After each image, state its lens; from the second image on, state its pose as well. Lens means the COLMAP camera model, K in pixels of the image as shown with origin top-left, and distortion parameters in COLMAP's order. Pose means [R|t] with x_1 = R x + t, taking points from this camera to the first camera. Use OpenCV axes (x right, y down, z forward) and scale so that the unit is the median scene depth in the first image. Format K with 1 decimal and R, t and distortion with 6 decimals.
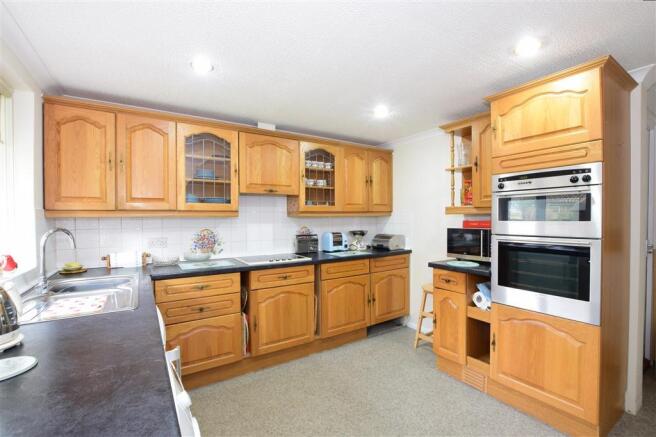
lens RADIAL K [[288.9, 0, 327.3], [0, 288.9, 220.9], [0, 0, 1]] dist [-0.013950, 0.000154]
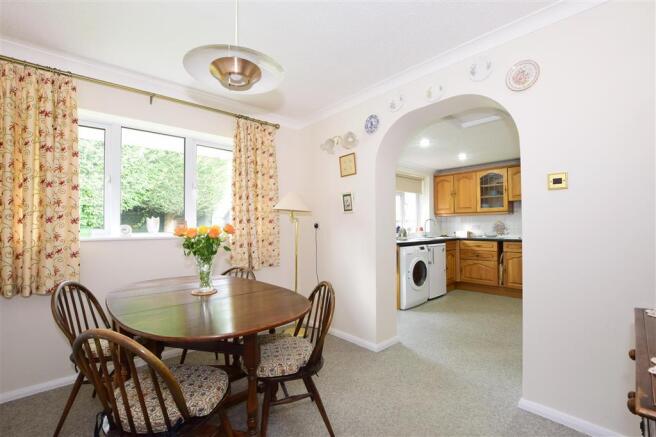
lens RADIAL K [[288.9, 0, 326.8], [0, 288.9, 222.7], [0, 0, 1]] dist [-0.013950, 0.000154]
pose [[0.164141, -0.000399, -0.986437, 1.479142], [-0.004942, 0.999987, -0.001227, 0.053720], [0.986424, 0.005077, 0.164137, -0.499002]]
